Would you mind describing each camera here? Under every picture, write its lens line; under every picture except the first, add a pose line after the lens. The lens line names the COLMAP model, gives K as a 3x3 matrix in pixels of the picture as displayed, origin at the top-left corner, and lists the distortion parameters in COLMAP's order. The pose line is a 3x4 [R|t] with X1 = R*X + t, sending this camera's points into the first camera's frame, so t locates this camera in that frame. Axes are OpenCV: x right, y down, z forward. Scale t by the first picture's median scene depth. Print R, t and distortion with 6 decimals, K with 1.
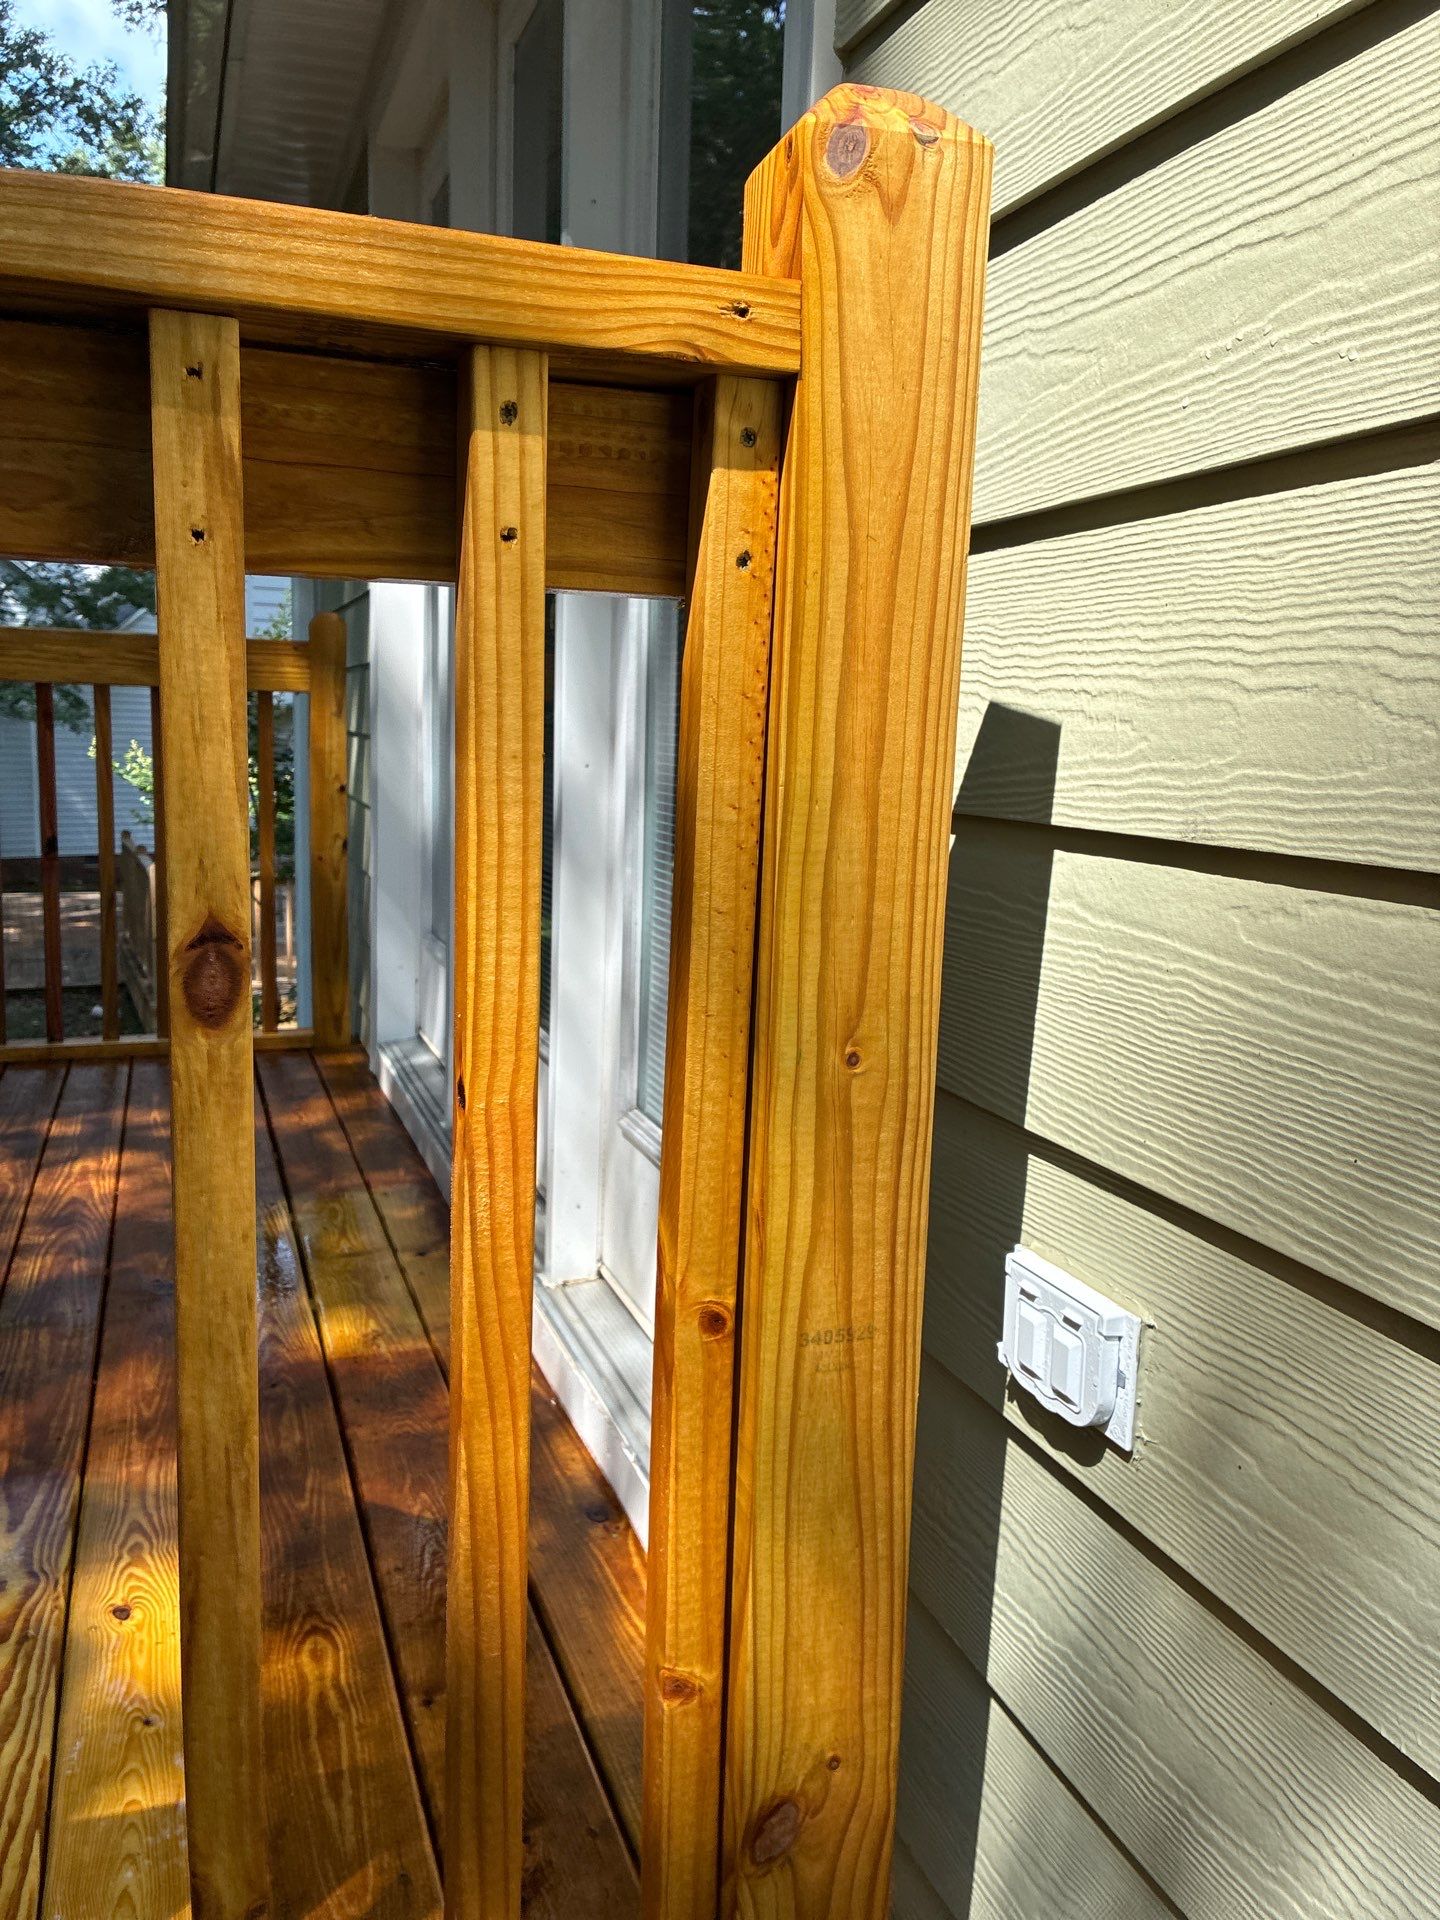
lens RADIAL K [[1604.4, 0, 720.0], [0, 1604.4, 960.0], [0, 0, 1]] dist [0.018545, -0.010840]
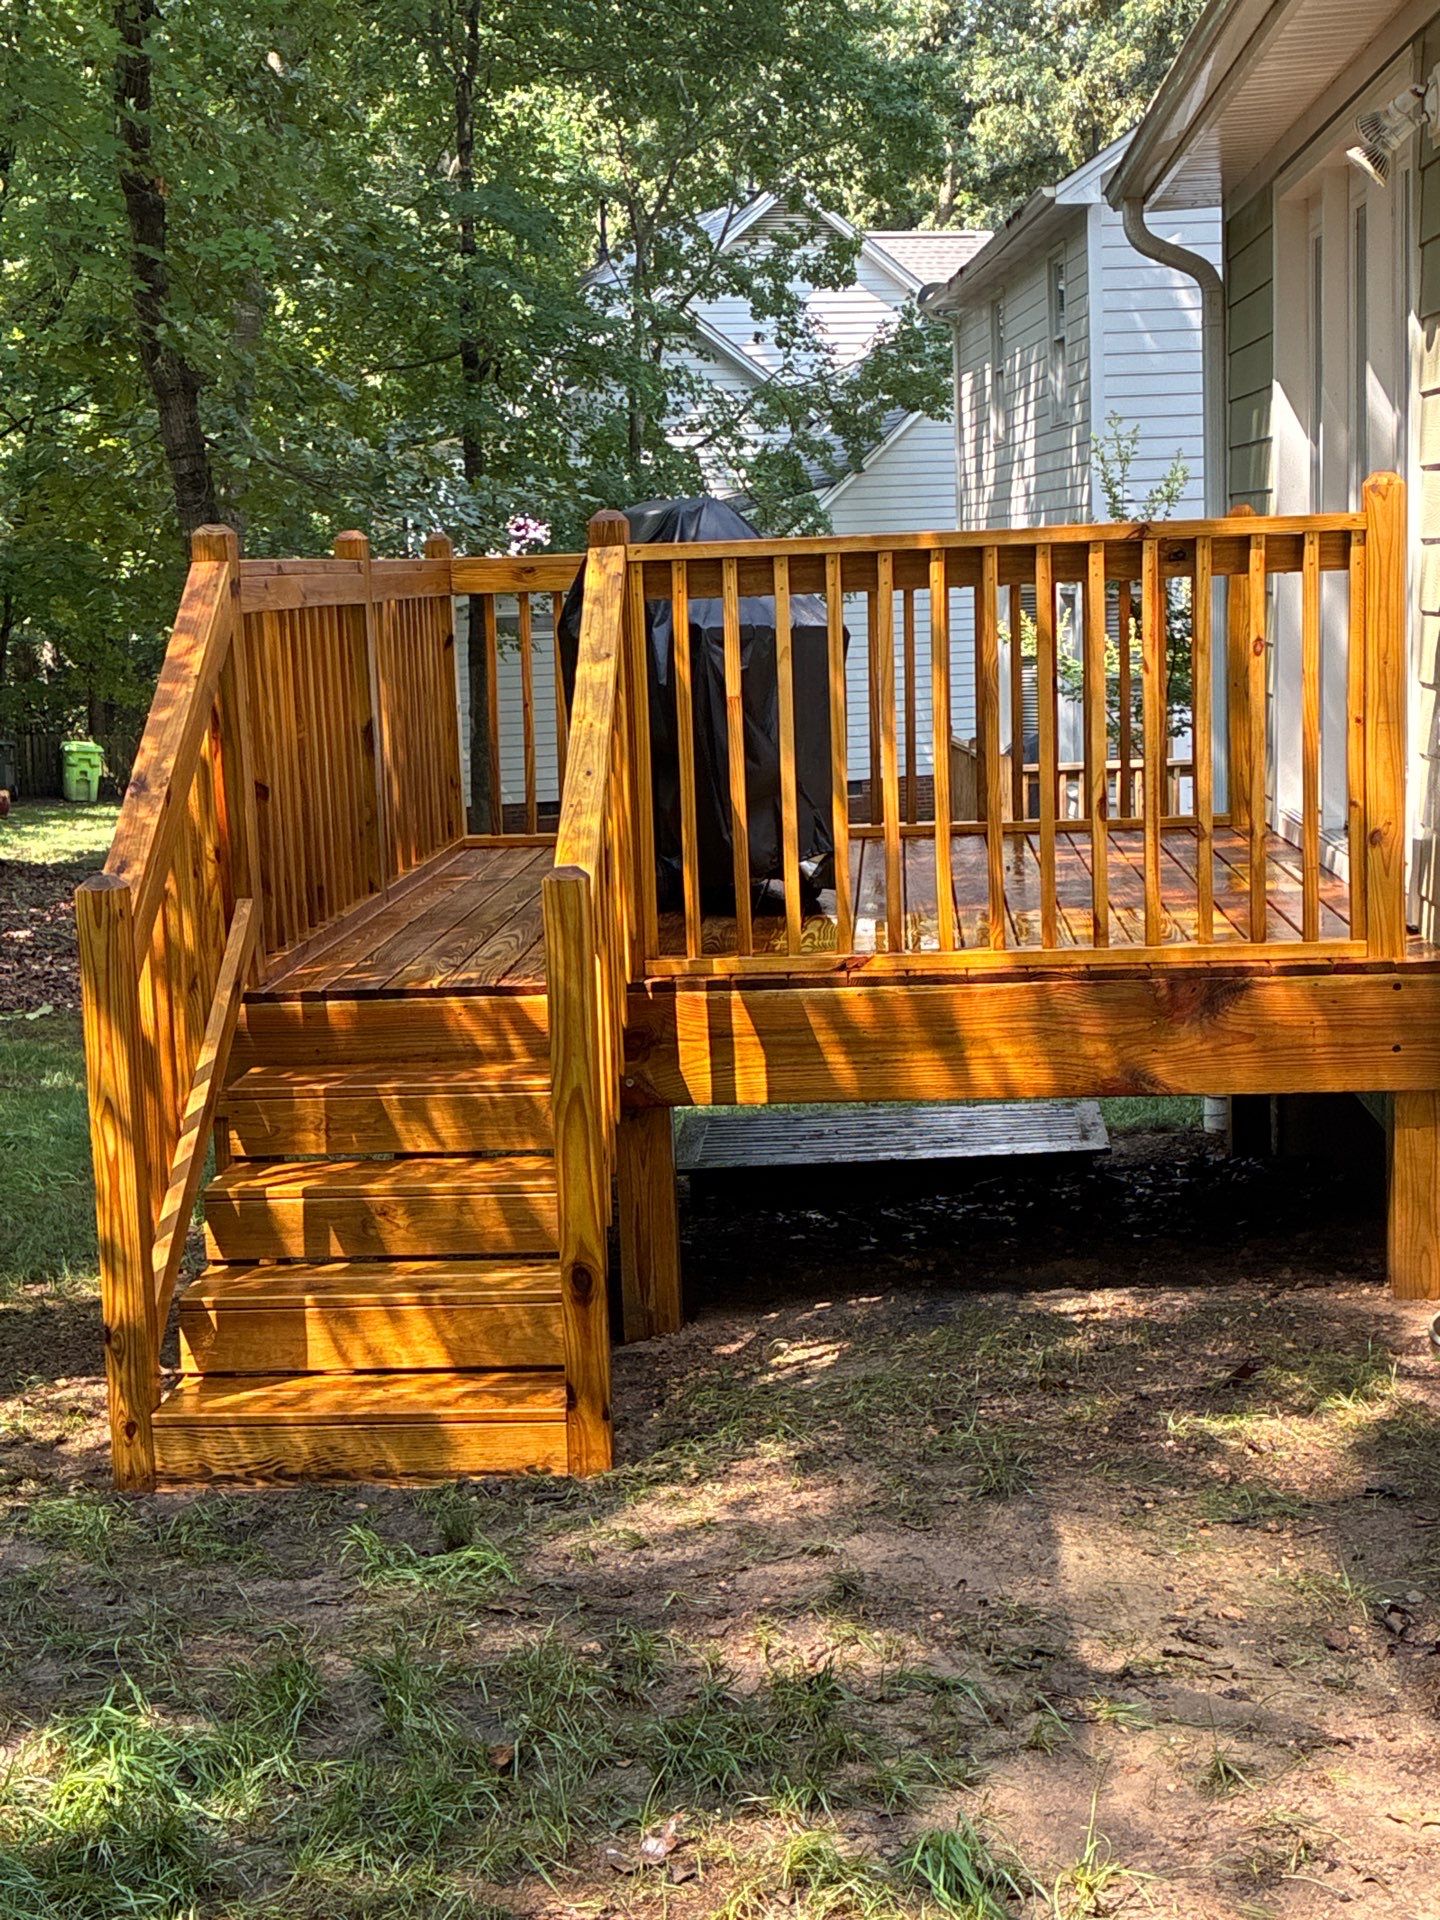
lens RADIAL K [[2720.8, 0, 720.0], [0, 2720.8, 960.0], [0, 0, 1]] dist [0.101631, -0.067602]
pose [[0.917934, -0.006663, -0.396678, 1.543962], [0.007199, 0.999974, -0.000137, 0.965752], [0.396668, -0.002730, 0.917958, -7.554453]]
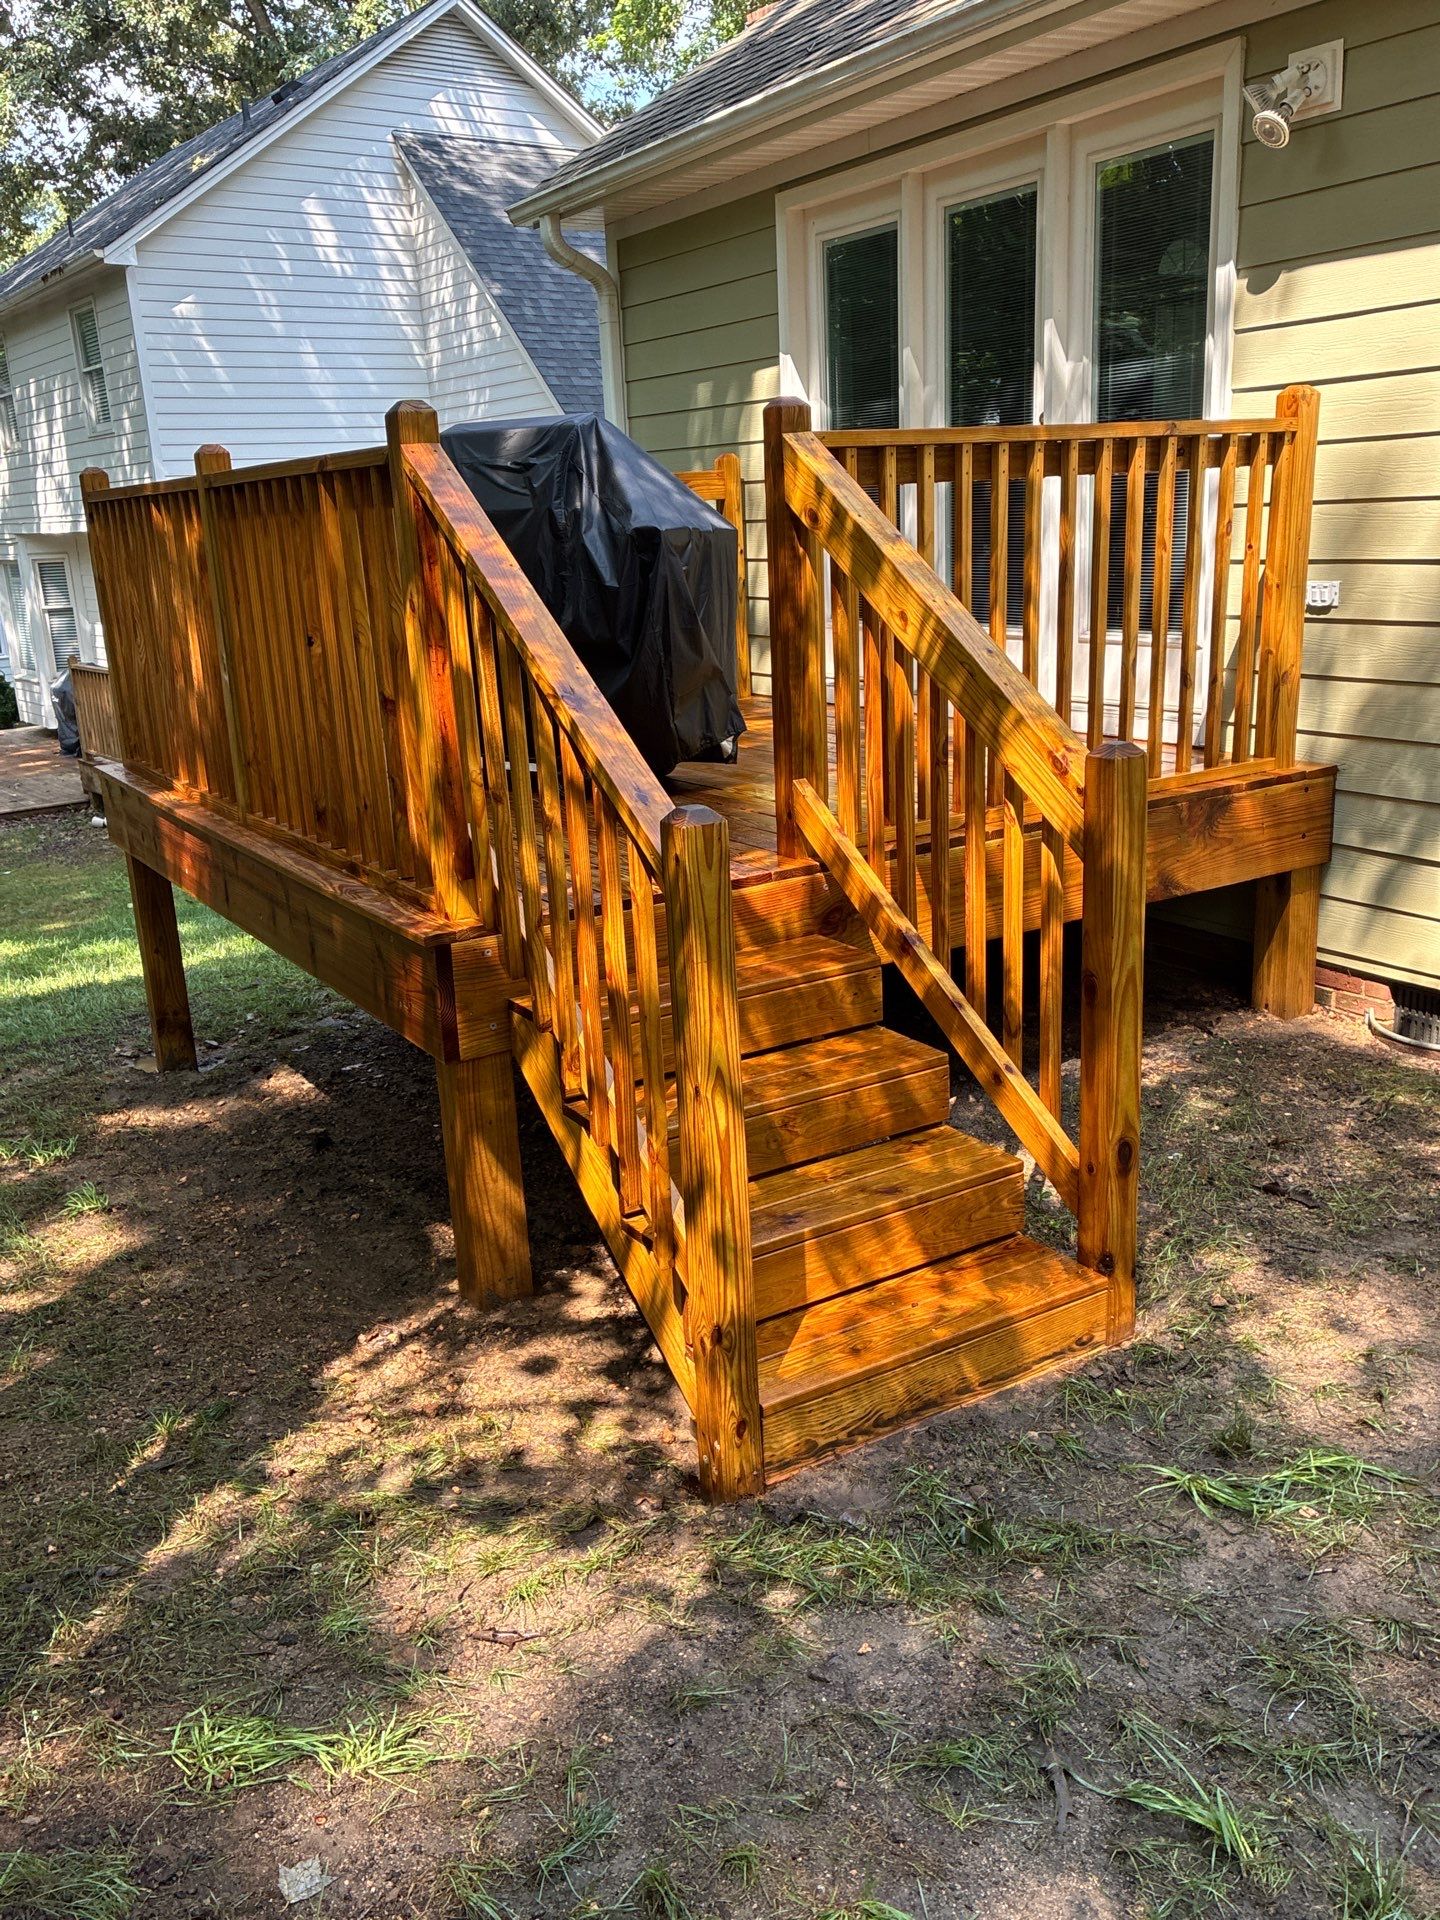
lens RADIAL K [[1604.4, 0, 720.0], [0, 1604.4, 960.0], [0, 0, 1]] dist [0.018545, -0.010840]
pose [[0.973933, -0.132708, 0.183963, -3.600503], [0.107924, 0.984426, 0.138776, 0.571940], [-0.199514, -0.115304, 0.973087, -4.921594]]
